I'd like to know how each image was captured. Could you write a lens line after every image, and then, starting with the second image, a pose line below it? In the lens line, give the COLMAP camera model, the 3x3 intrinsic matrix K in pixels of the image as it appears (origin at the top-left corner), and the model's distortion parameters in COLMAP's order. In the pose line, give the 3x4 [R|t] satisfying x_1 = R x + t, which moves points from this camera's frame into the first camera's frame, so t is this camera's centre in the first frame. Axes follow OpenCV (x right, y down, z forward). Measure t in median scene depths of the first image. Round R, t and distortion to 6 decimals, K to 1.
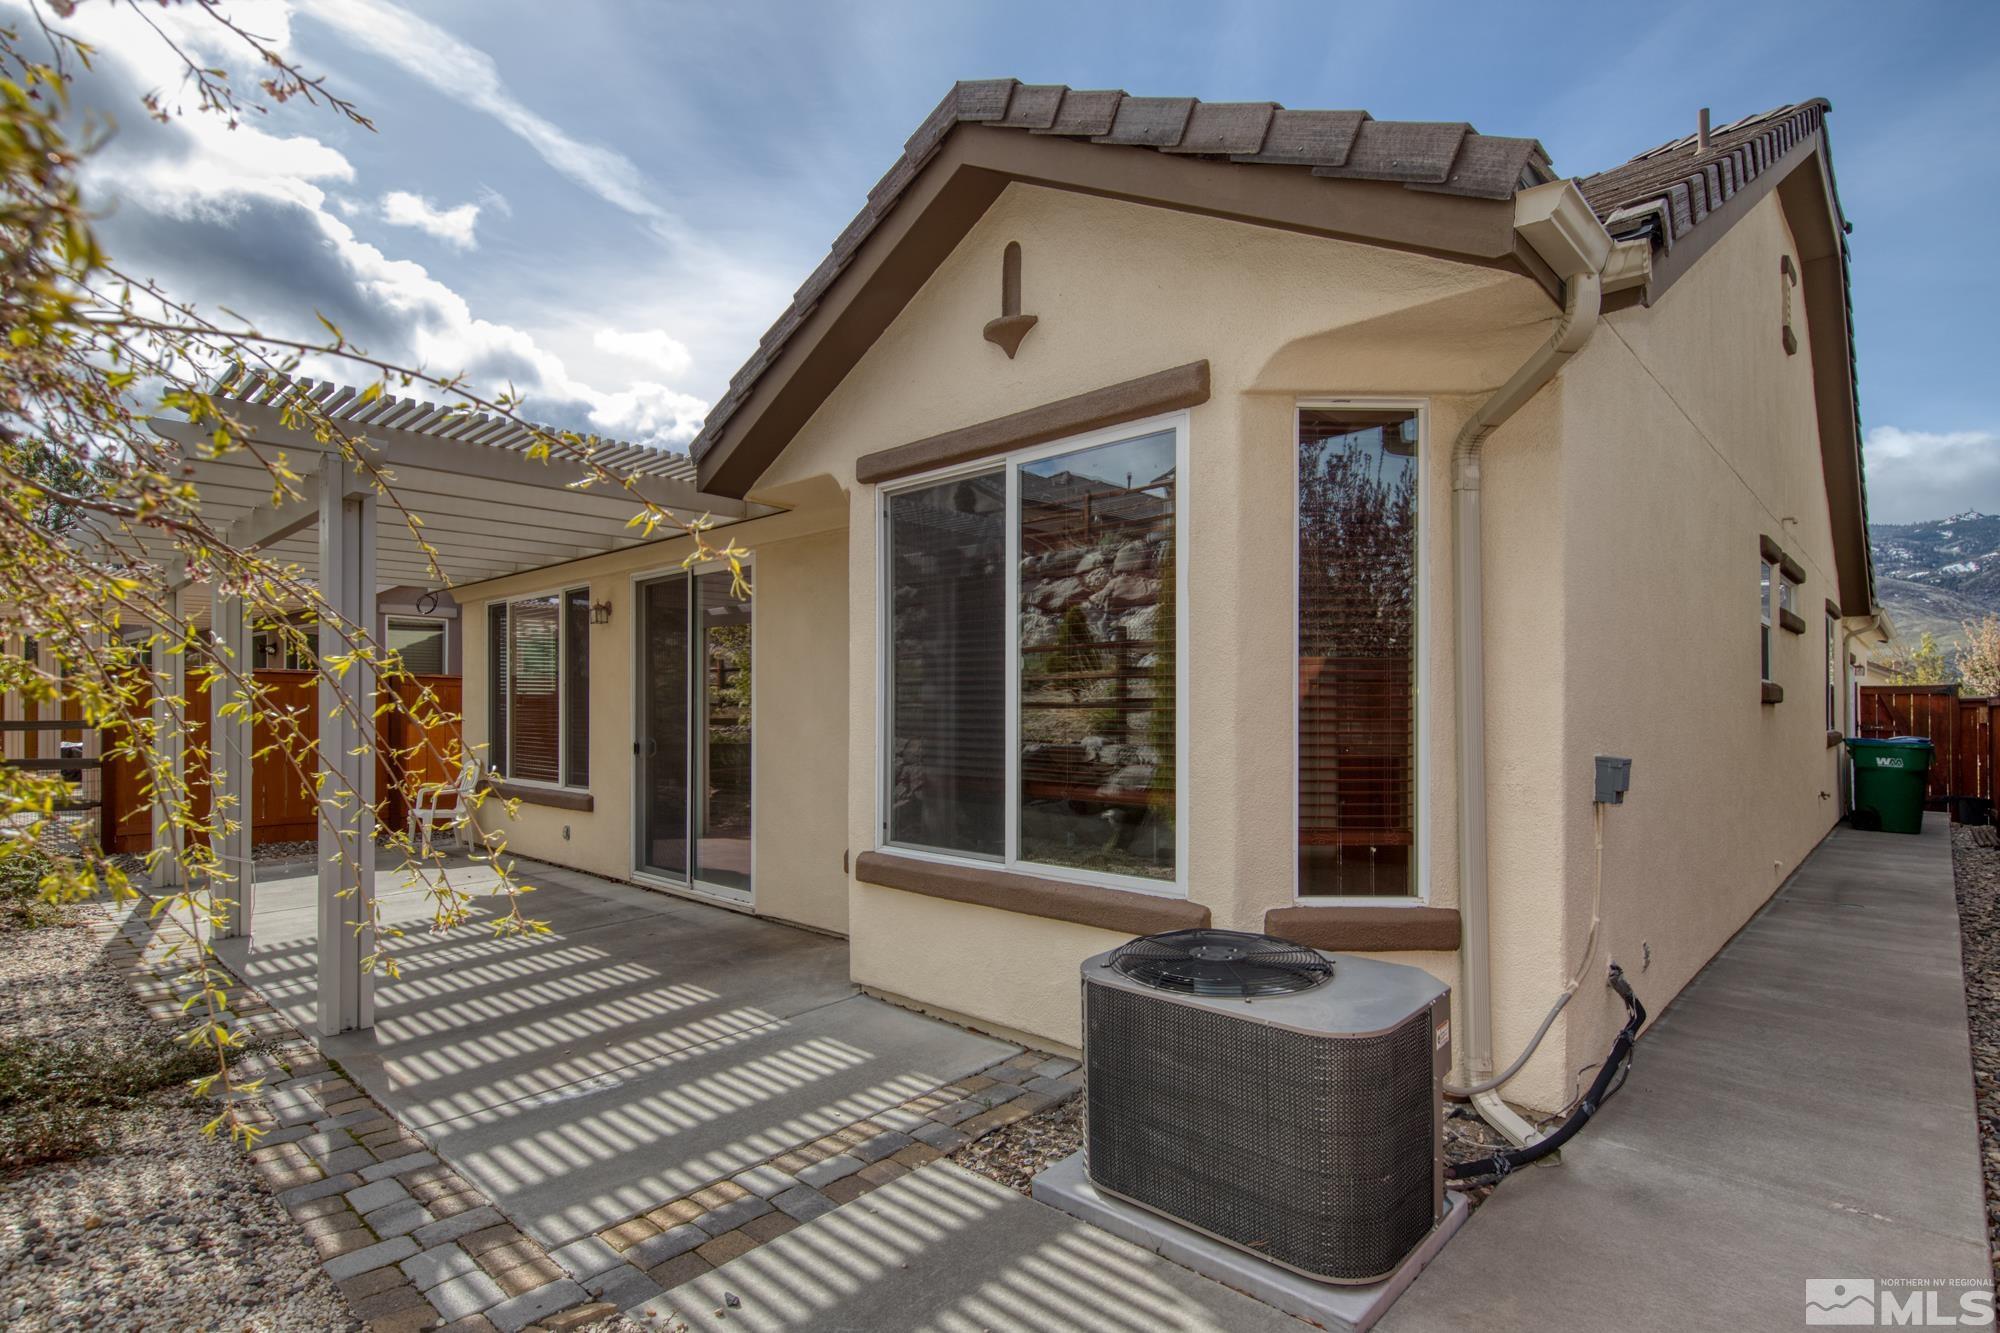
lens RADIAL K [[979.4, 0, 987.8], [0, 979.4, 684.6], [0, 0, 1]] dist [-0.002295, -0.000261]
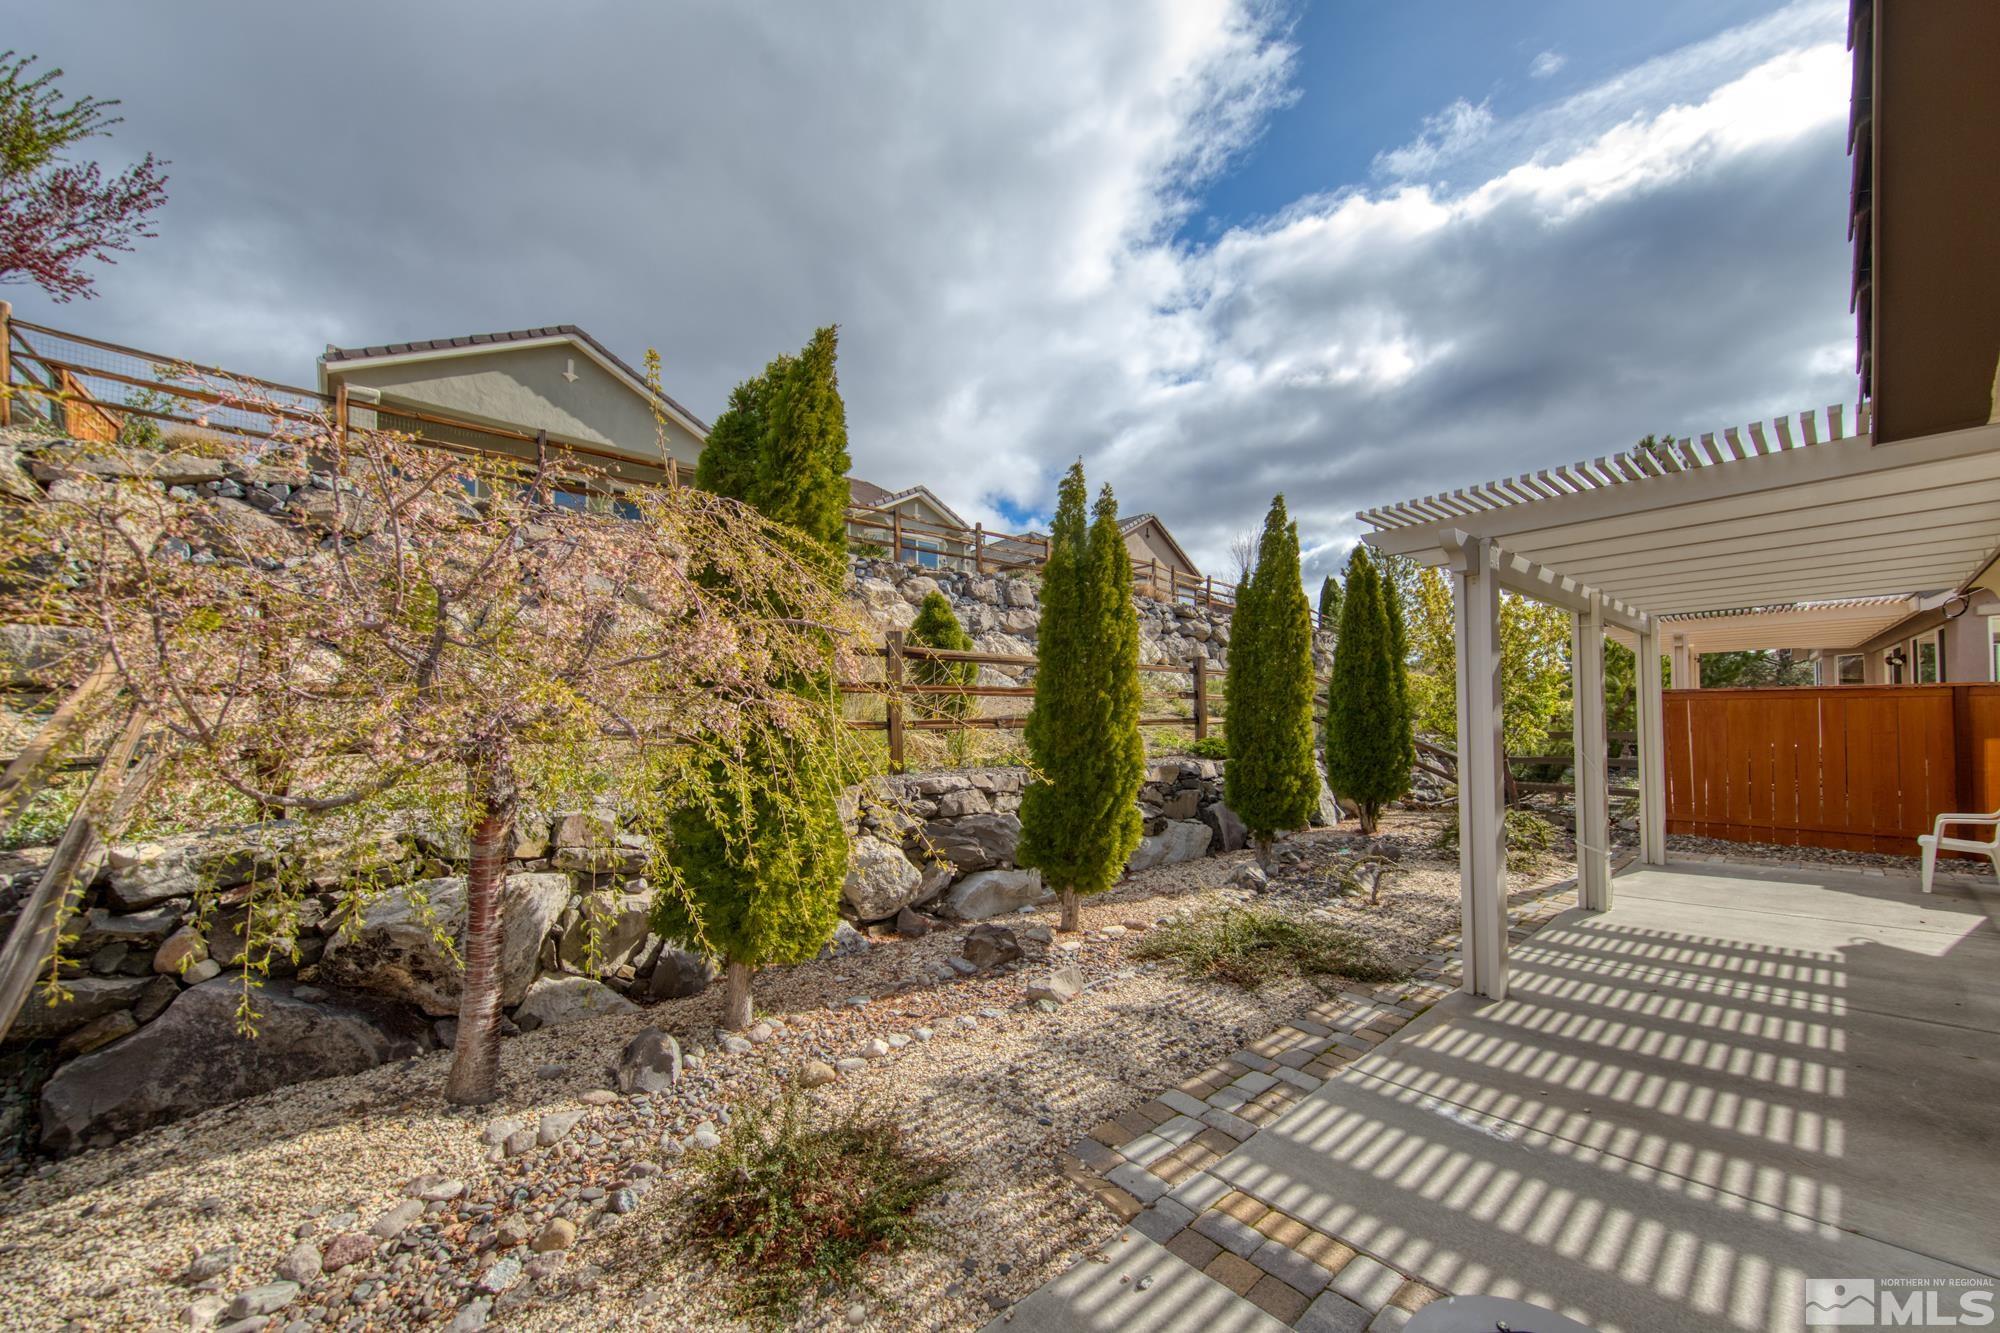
lens RADIAL K [[731.8, 0, 1023.0], [0, 731.8, 721.5], [0, 0, 1]] dist [-0.013953, -0.000265]
pose [[-0.091143, 0.005114, -0.995825, 0.432857], [0.031252, 0.999509, 0.002272, -0.018872], [0.995347, -0.030915, -0.091258, 0.714800]]
